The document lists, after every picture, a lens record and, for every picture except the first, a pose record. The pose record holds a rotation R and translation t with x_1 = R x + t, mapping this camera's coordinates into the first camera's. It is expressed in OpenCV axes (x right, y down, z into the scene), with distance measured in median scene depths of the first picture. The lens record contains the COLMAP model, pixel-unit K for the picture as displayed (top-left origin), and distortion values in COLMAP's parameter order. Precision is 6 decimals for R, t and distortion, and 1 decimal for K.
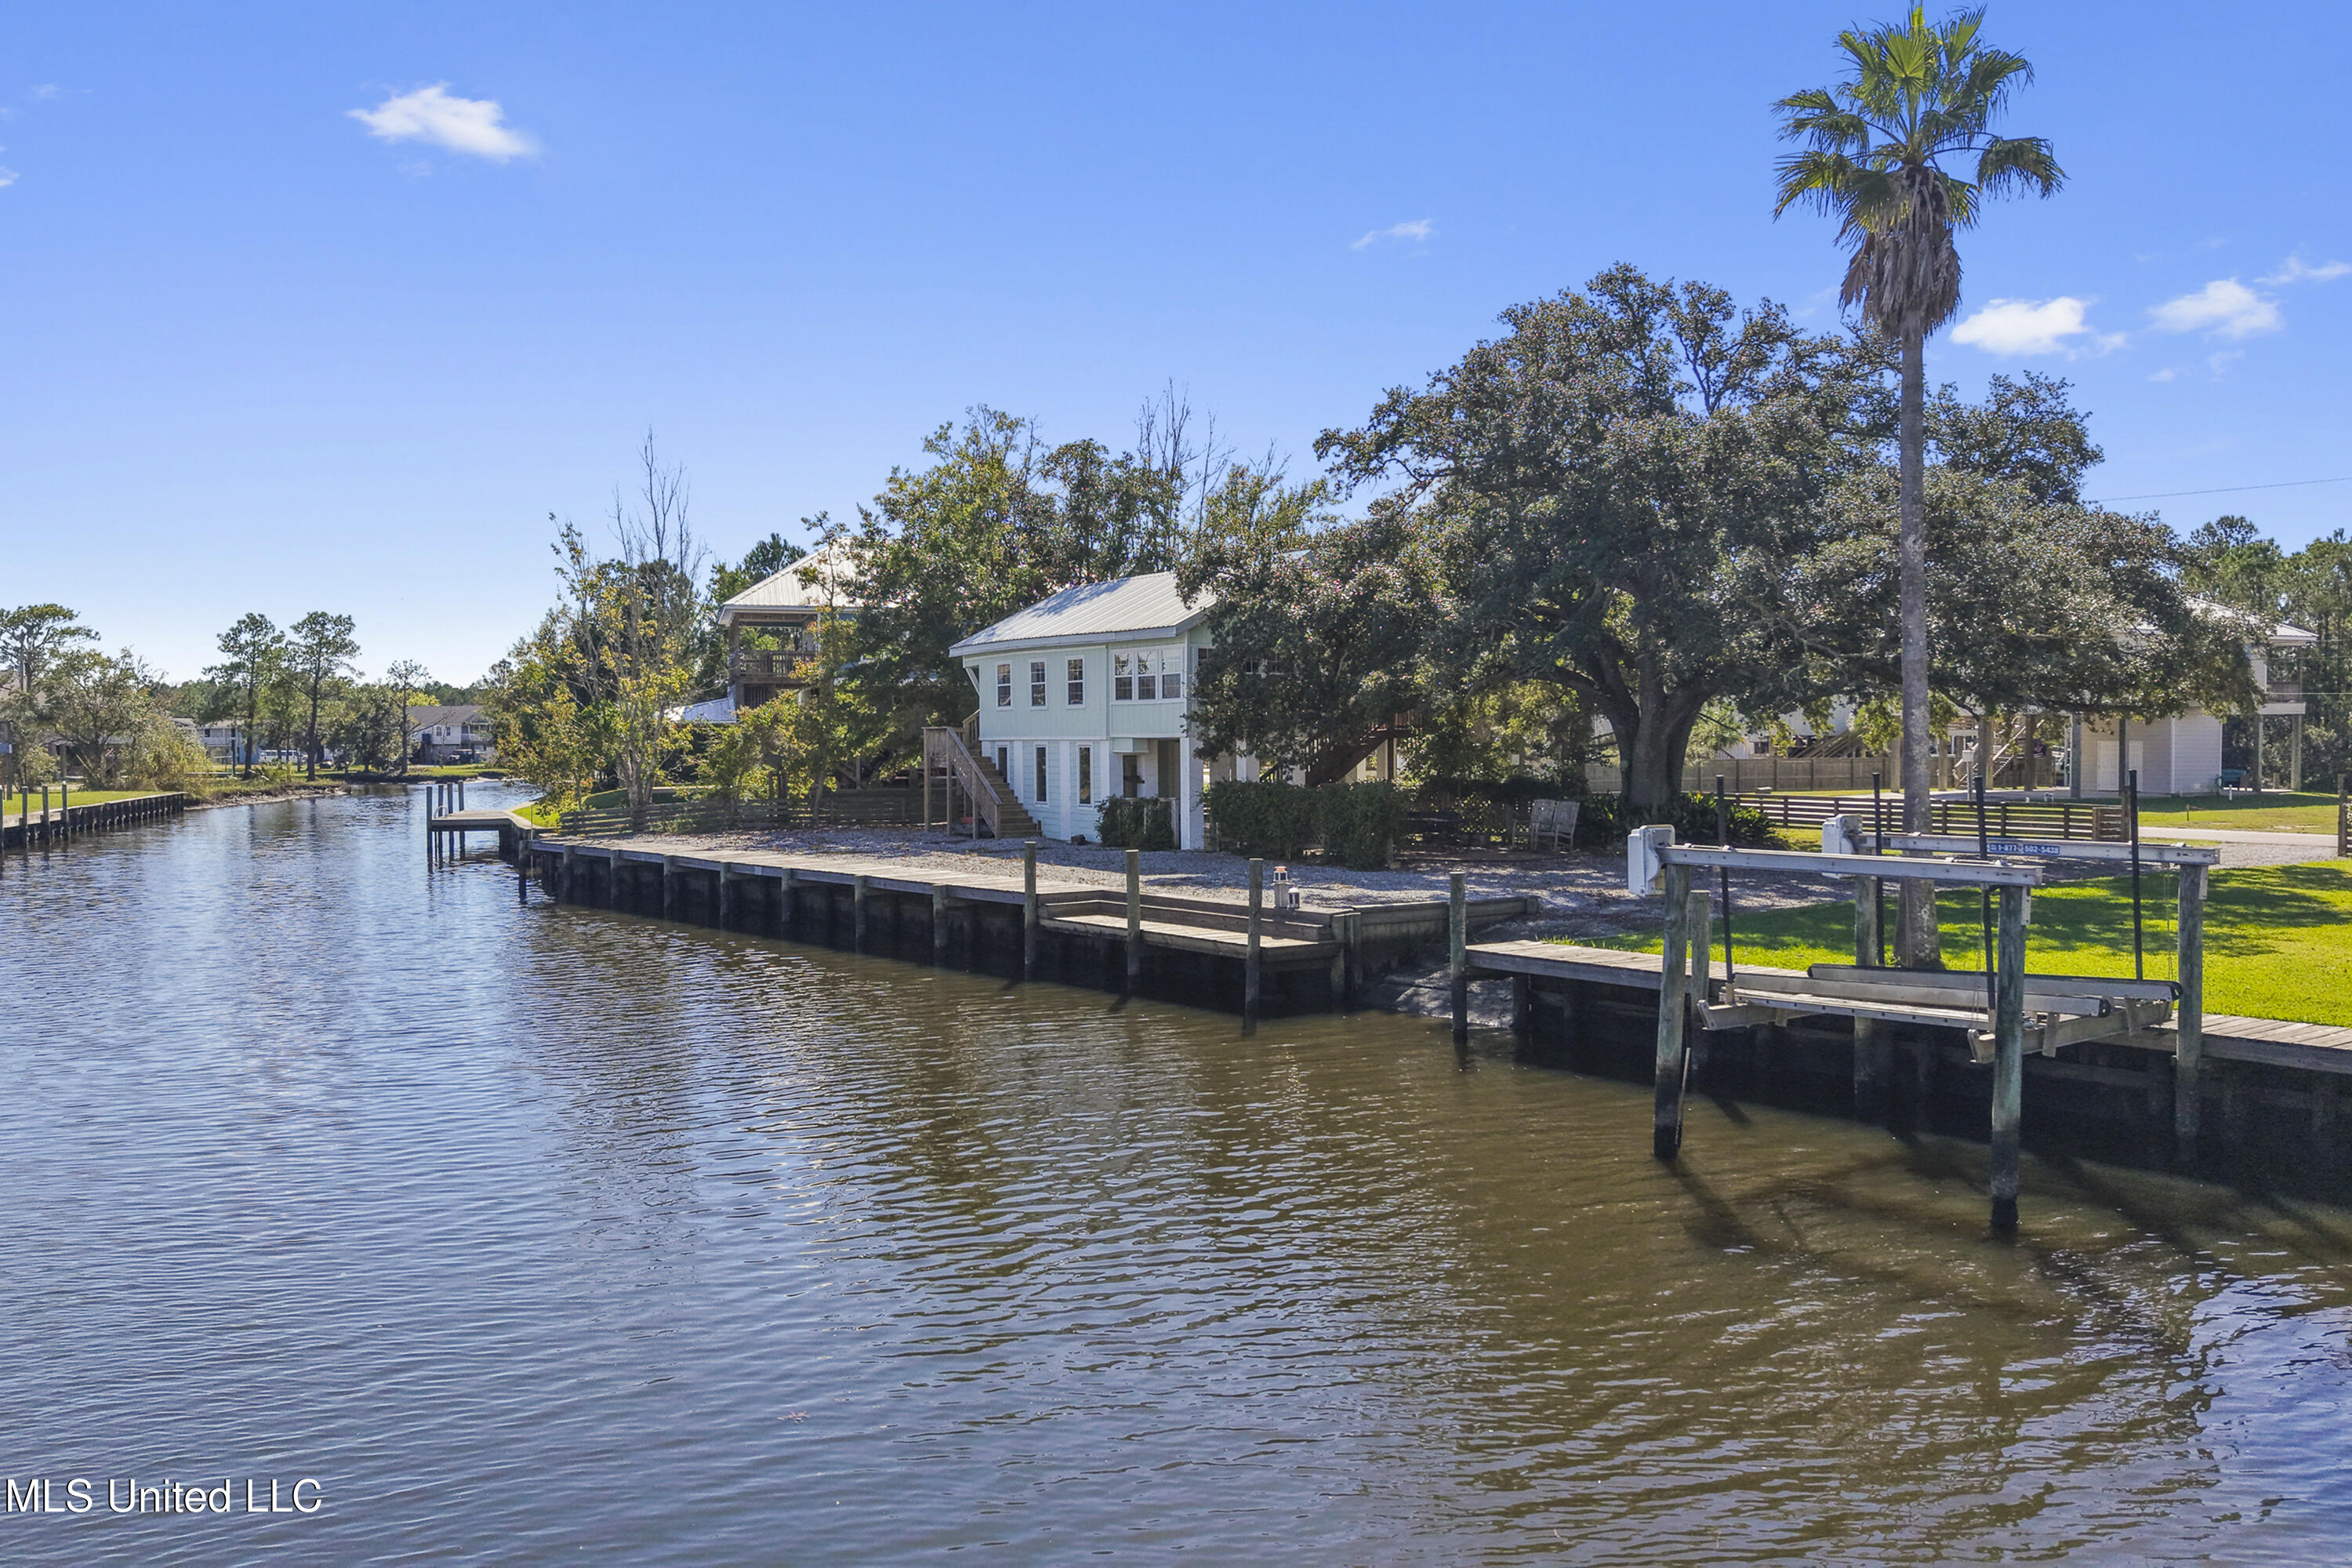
lens RADIAL K [[1871.6, 0, 1176.0], [0, 1871.6, 784.0], [0, 0, 1]] dist [0.035536, -0.006175]
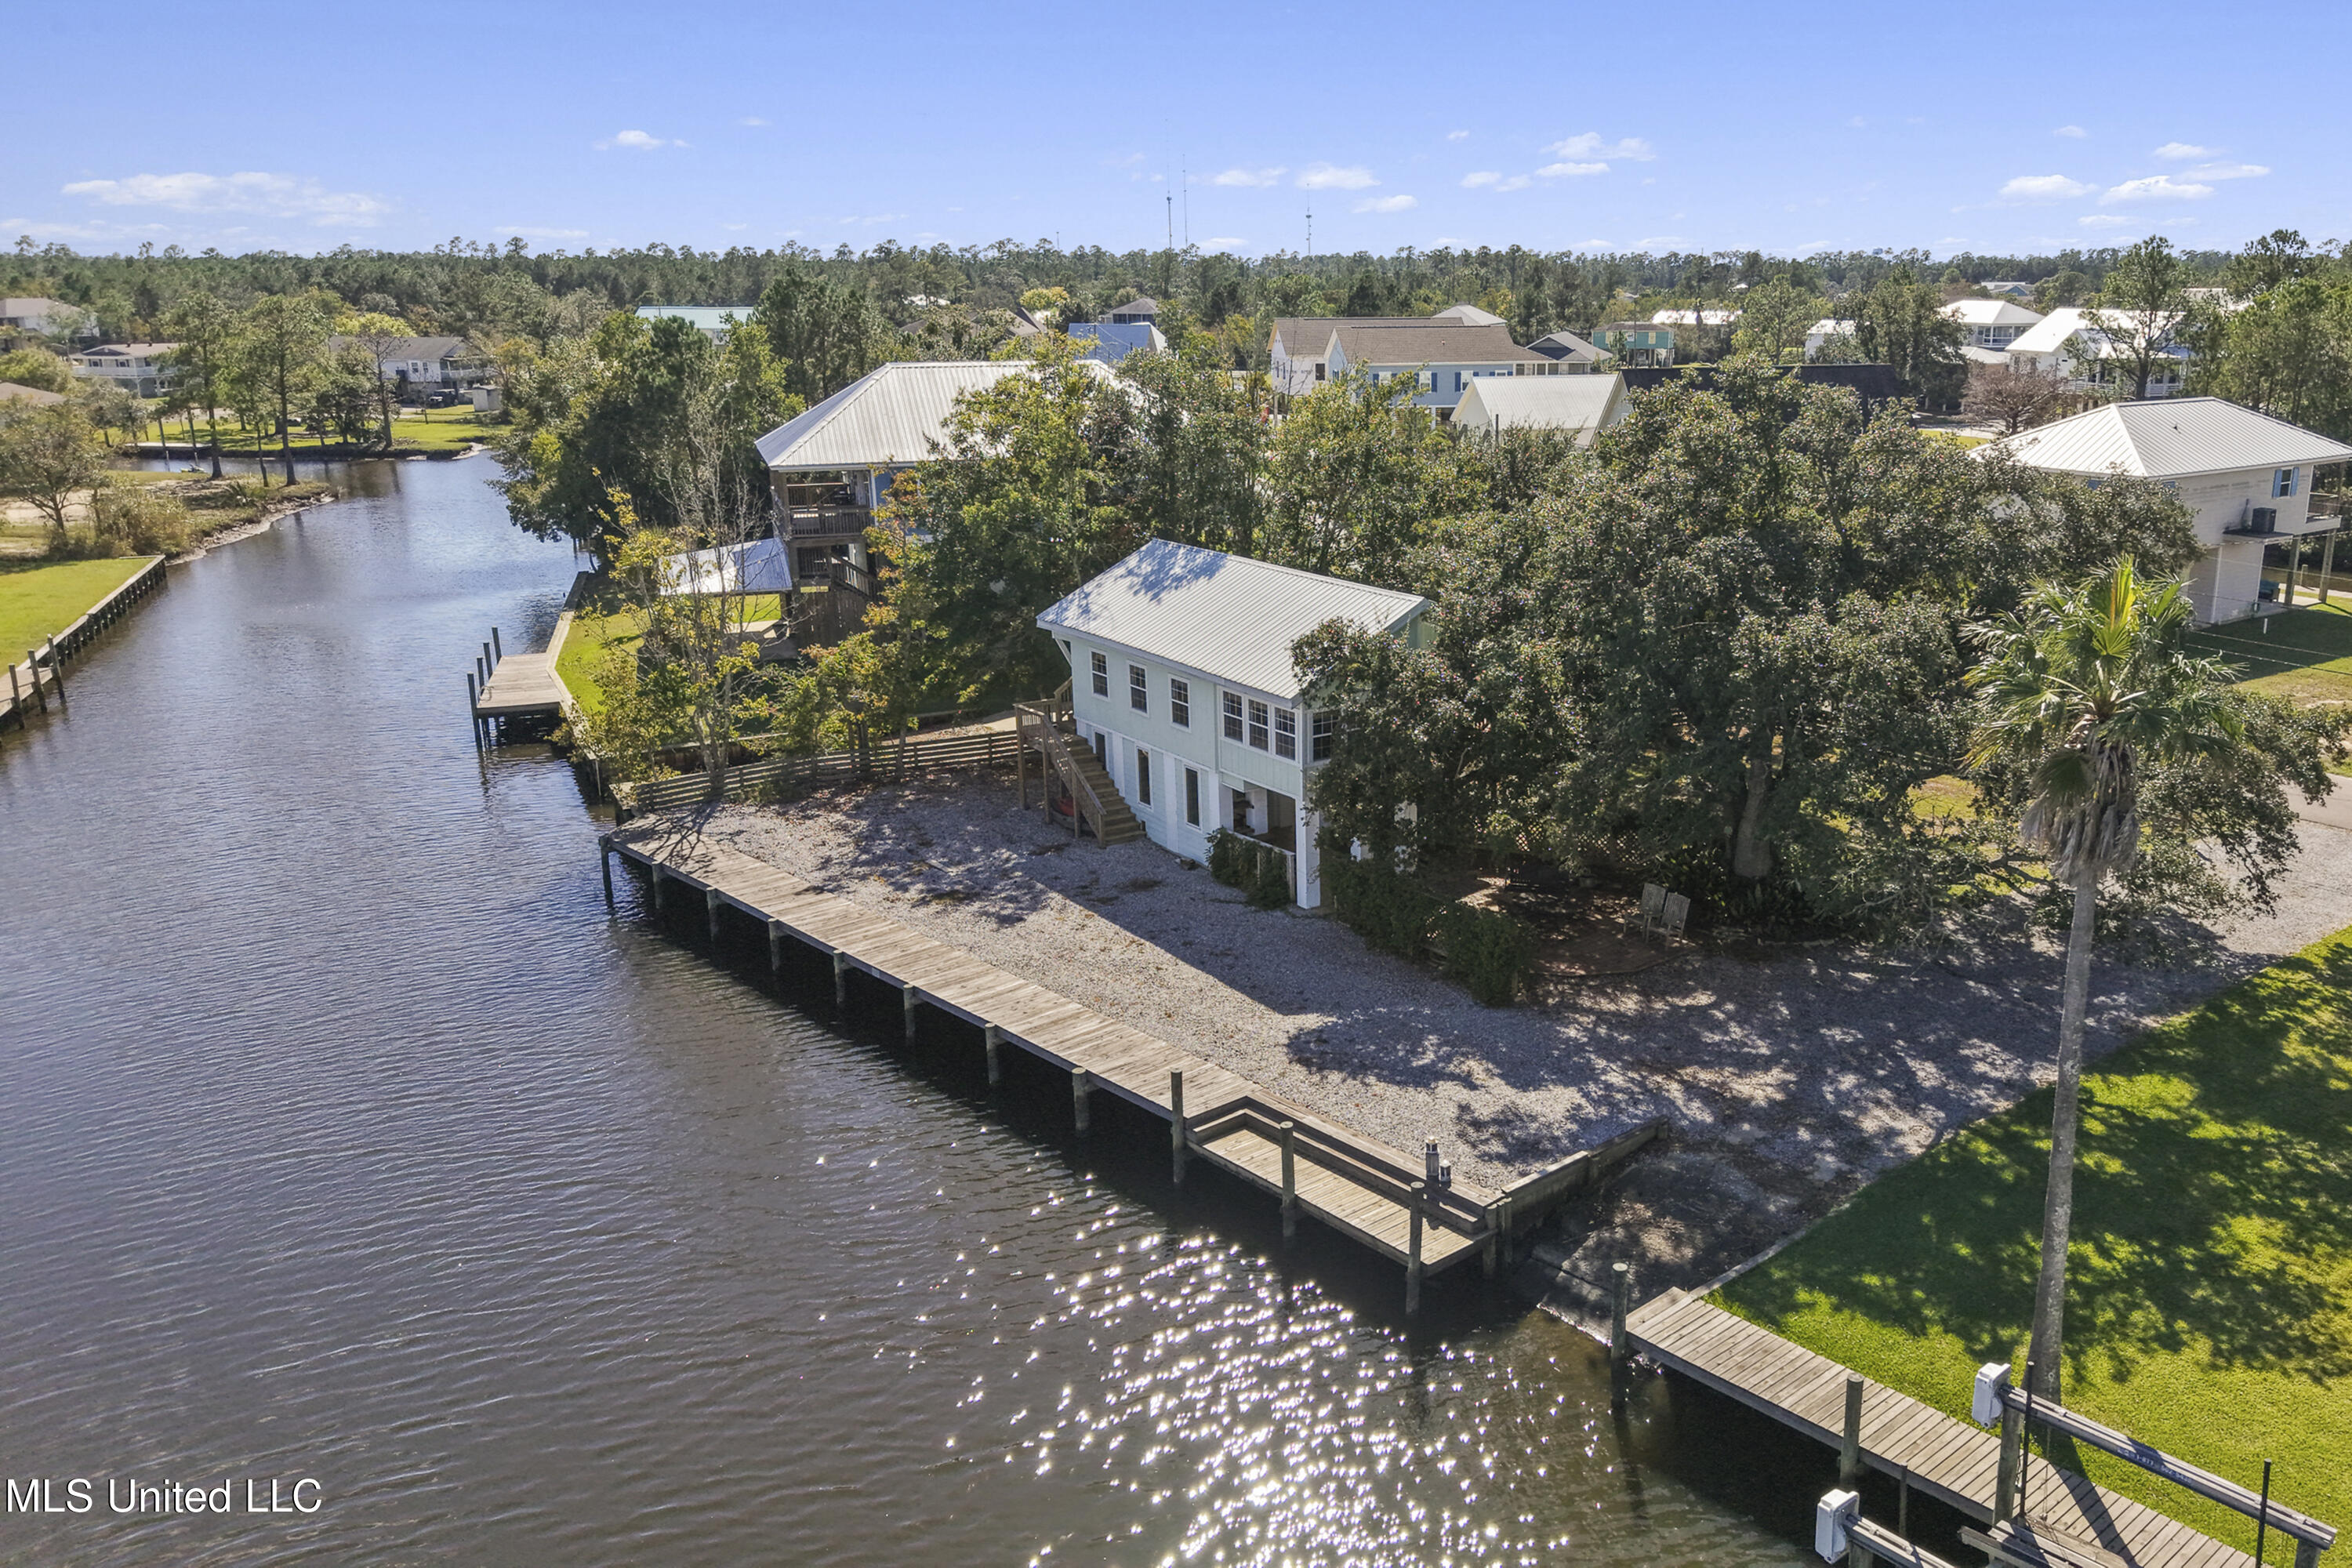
lens RADIAL K [[1876.4, 0, 1399.4], [0, 1876.4, 784.1], [0, 0, 1]] dist [0.025136, -0.007935]
pose [[0.994810, -0.026315, 0.098286, -0.035425], [0.001836, 0.970462, 0.241246, -0.239651], [-0.101731, -0.239814, 0.965474, 0.029935]]
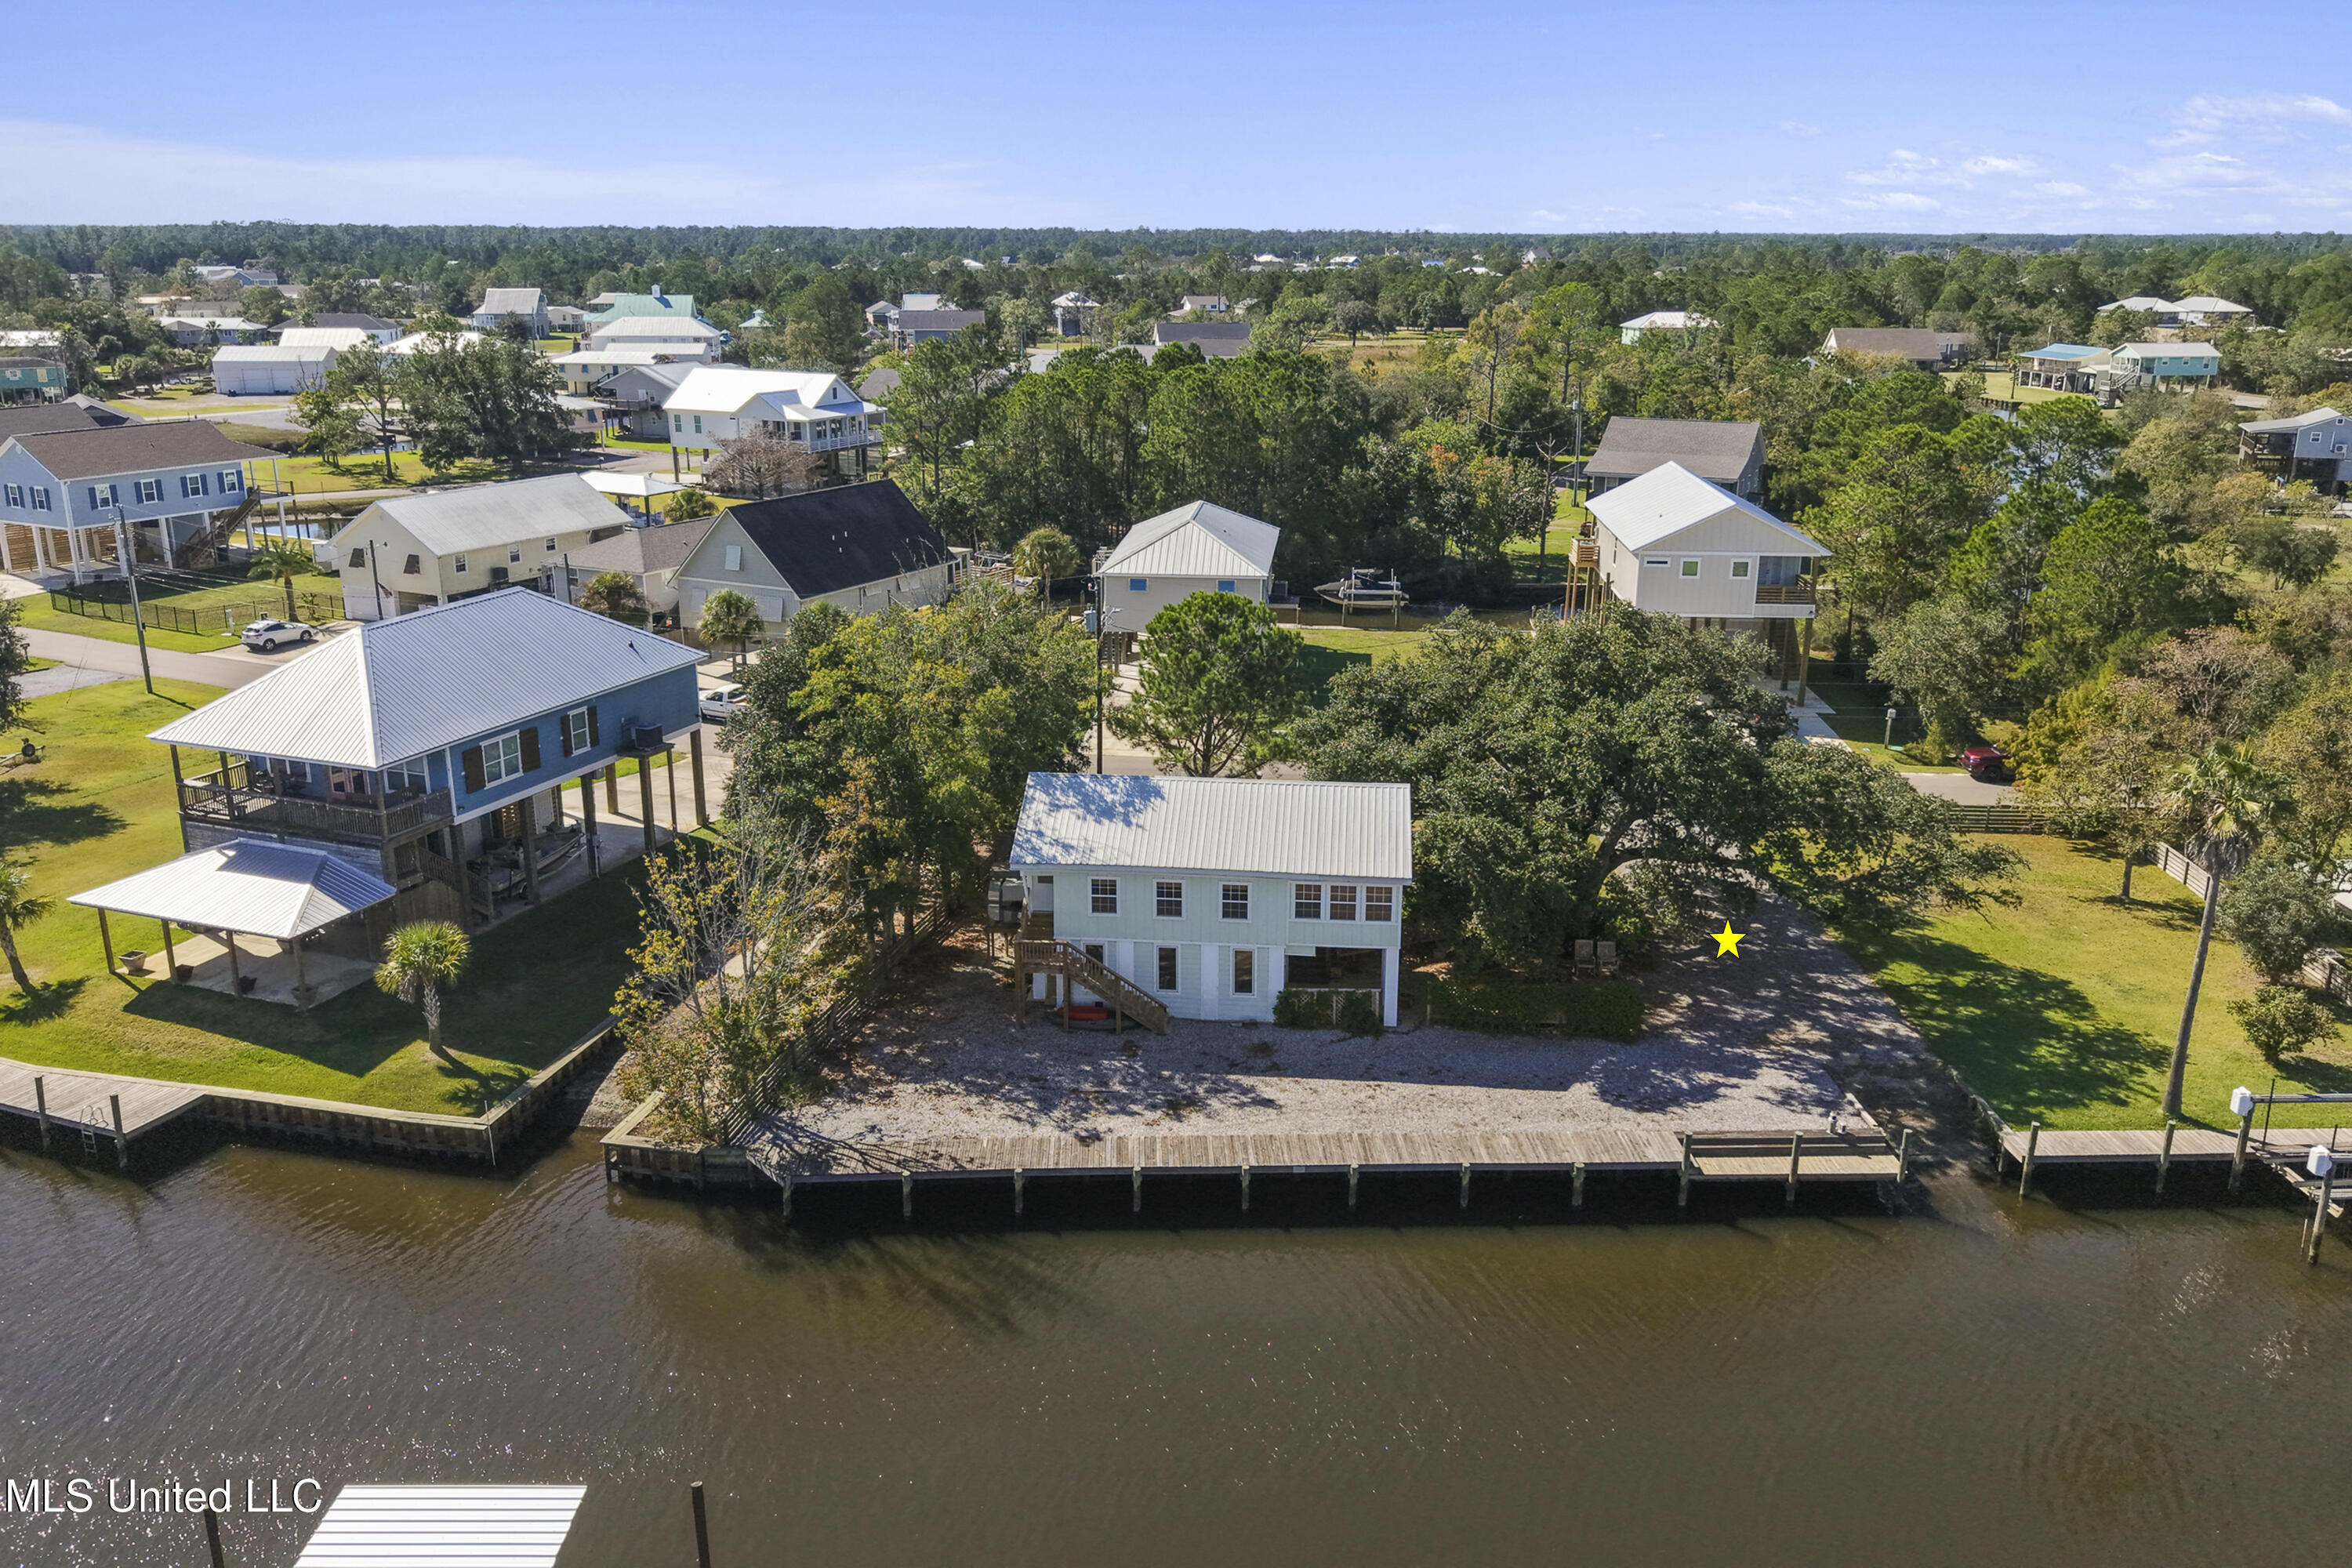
lens RADIAL K [[1871.6, 0, 1176.0], [0, 1871.6, 784.0], [0, 0, 1]] dist [0.035536, -0.006175]
pose [[0.599446, -0.222340, 0.768915, -0.965102], [0.013854, 0.963383, 0.267772, -0.440599], [-0.800295, -0.149862, 0.580576, 0.315621]]
